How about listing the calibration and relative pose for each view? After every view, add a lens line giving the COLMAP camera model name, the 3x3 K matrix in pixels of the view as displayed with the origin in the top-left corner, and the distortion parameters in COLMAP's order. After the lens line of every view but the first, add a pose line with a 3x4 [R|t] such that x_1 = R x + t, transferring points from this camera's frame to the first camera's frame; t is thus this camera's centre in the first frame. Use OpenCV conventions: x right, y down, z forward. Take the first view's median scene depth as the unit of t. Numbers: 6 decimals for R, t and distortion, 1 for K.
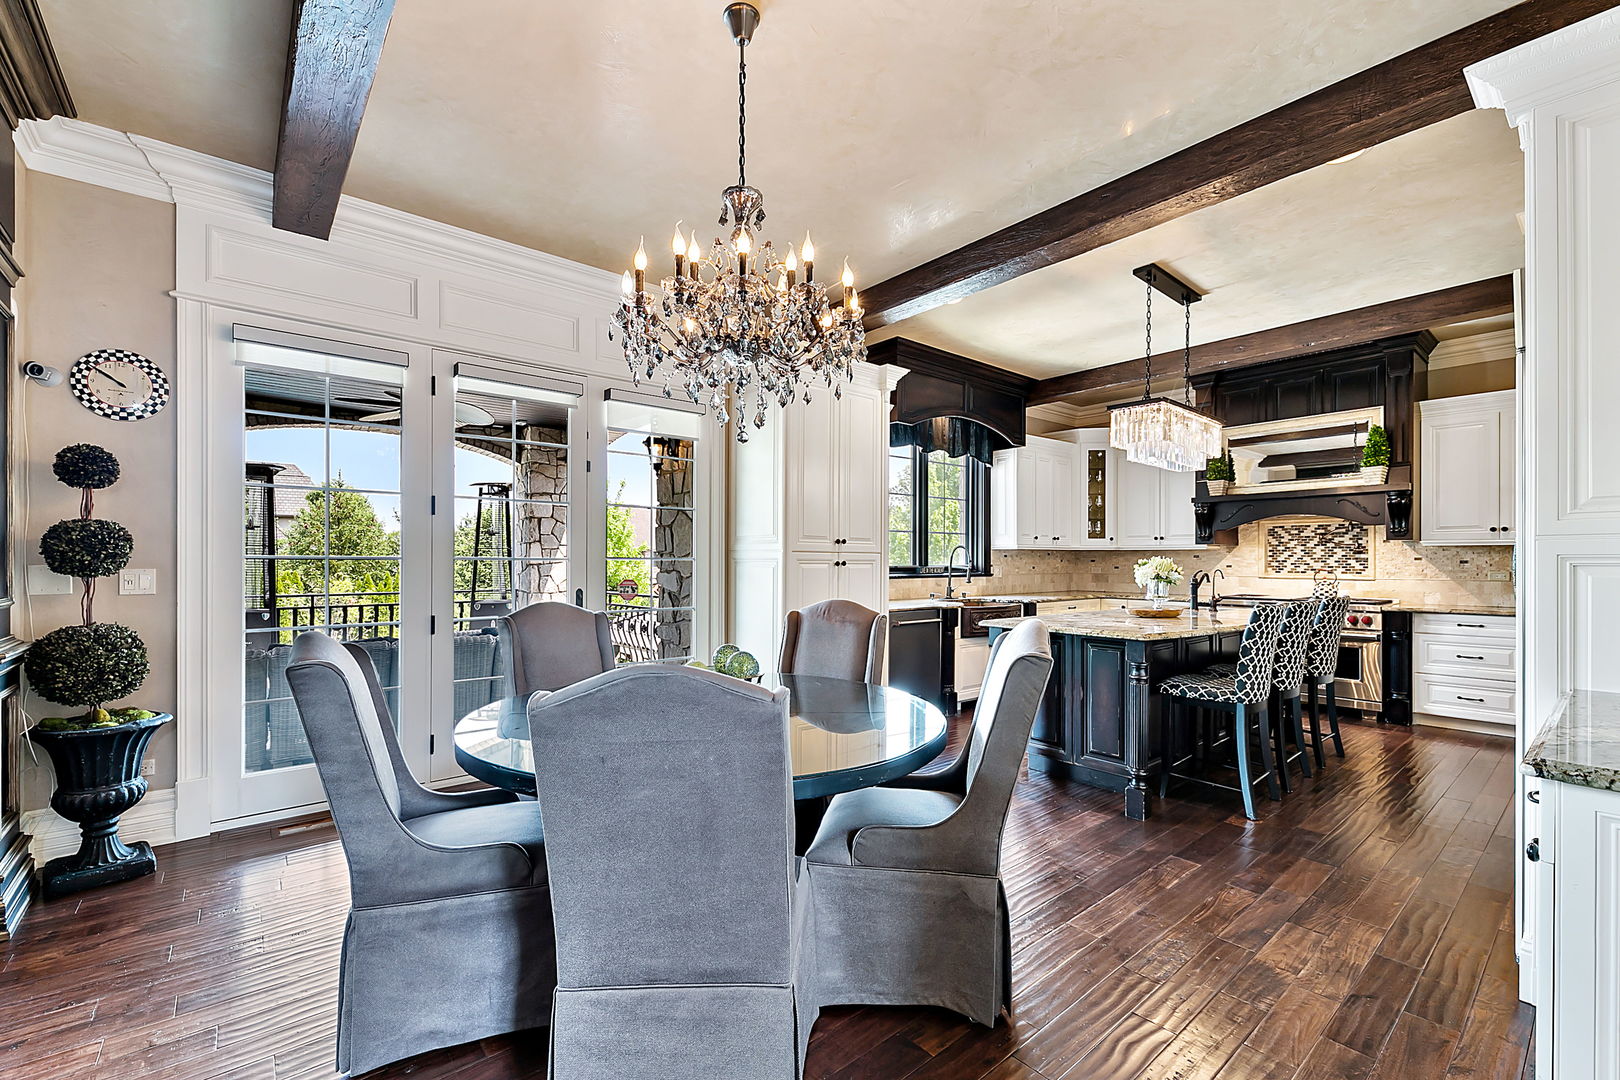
lens RADIAL K [[686.4, 0, 810.0], [0, 686.4, 540.0], [0, 0, 1]] dist [-0.000356, -0.000140]
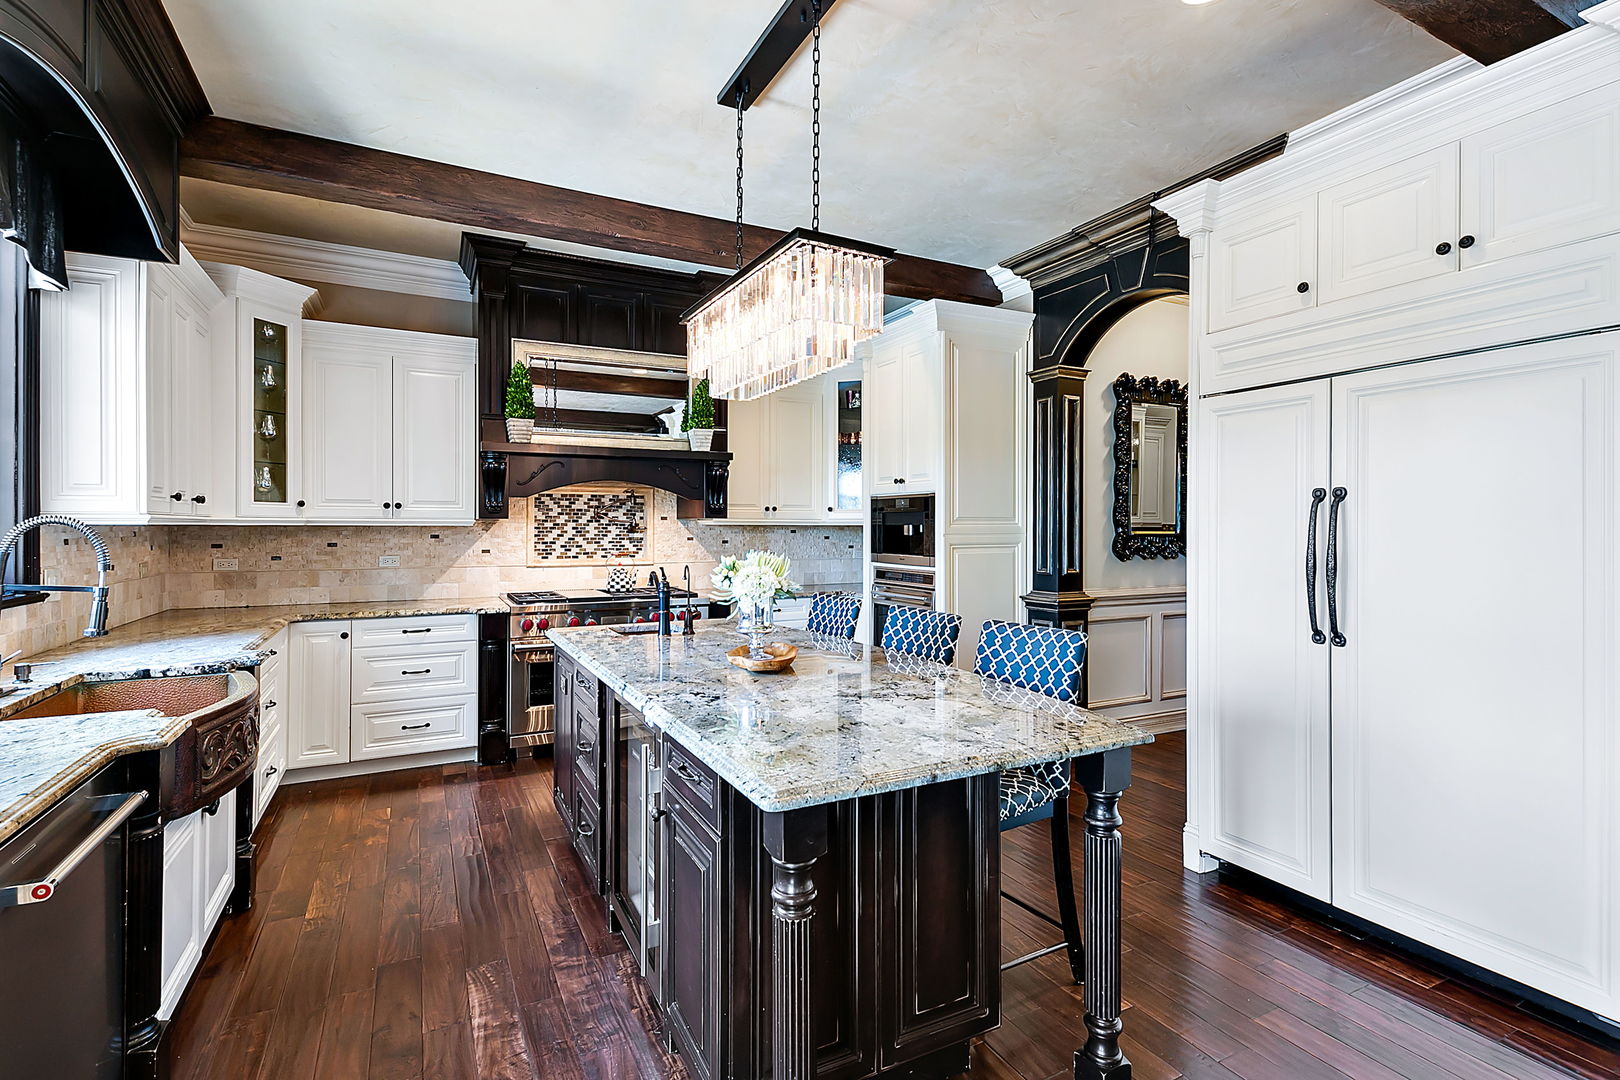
lens RADIAL K [[759.0, 0, 809.5], [0, 759.0, 526.3], [0, 0, 1]] dist [-0.000305, -0.000322]
pose [[0.212919, 0.000341, 0.977070, -0.036720], [-0.029287, 0.999553, 0.006033, 0.000771], [-0.976631, -0.029900, 0.212834, 0.576861]]
